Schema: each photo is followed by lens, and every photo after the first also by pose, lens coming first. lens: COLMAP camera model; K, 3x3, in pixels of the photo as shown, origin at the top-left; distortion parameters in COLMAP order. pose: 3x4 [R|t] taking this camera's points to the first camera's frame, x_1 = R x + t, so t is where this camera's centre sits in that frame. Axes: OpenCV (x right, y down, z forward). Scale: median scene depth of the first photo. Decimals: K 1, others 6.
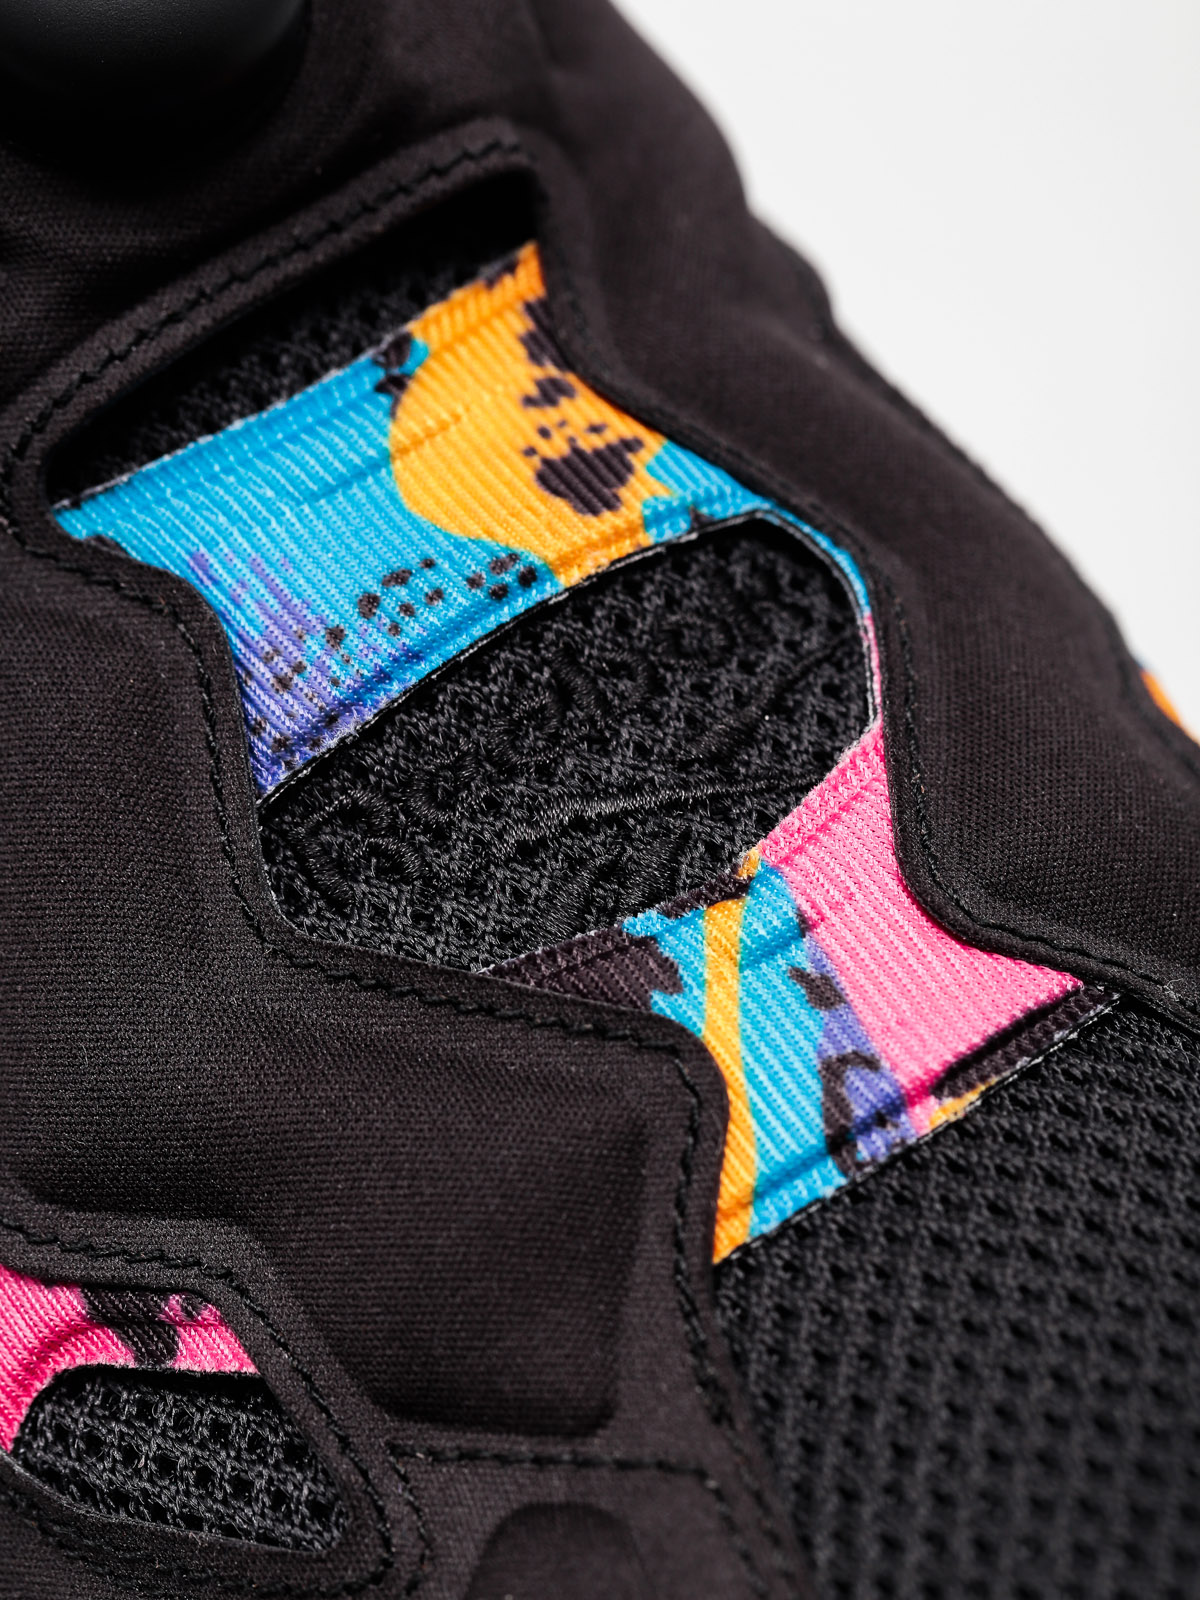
lens RADIAL K [[7115.5, 0, 600.0], [0, 7115.5, 800.0], [0, 0, 1]] dist [-0.268510, -1.522206]
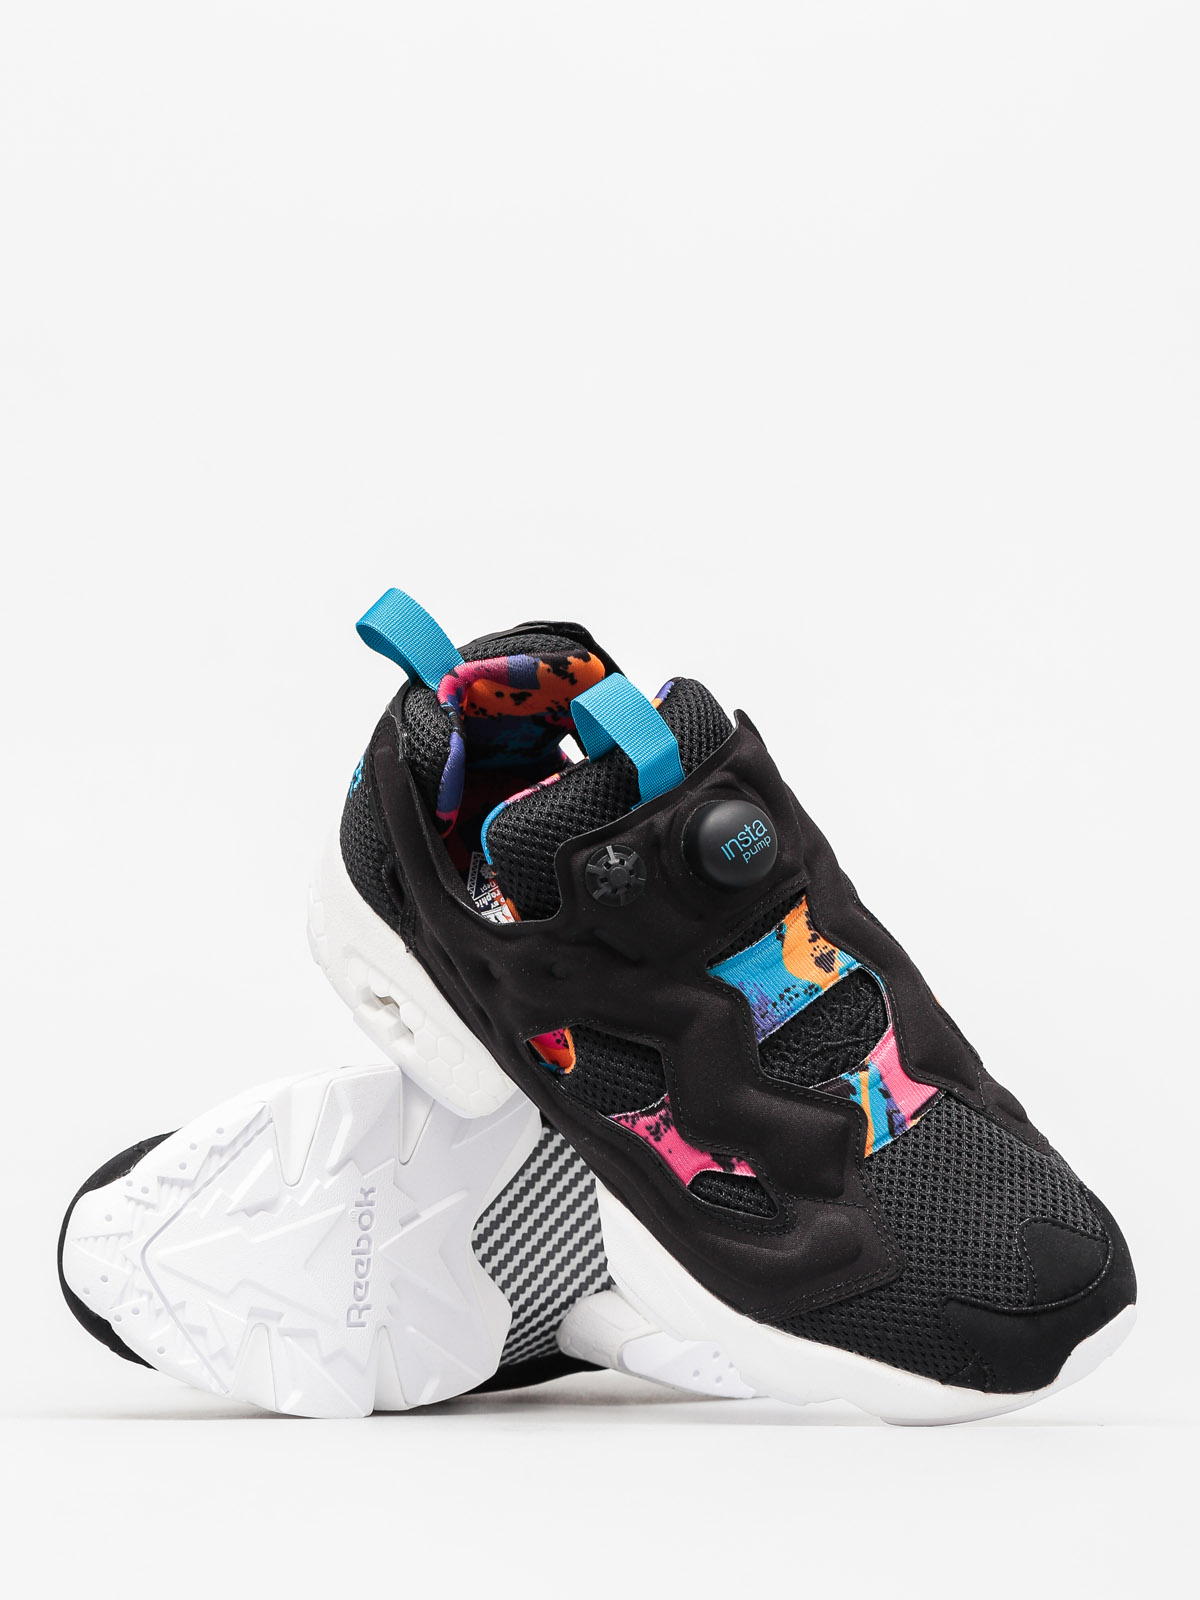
lens RADIAL K [[7115.5, 0, 600.0], [0, 7115.5, 800.0], [0, 0, 1]] dist [-0.268510, -1.522206]
pose [[0.964230, 0.014458, 0.264672, -1.280976], [-0.069545, 0.977330, 0.199973, -0.998411], [-0.255781, -0.211227, 0.943376, -3.007304]]
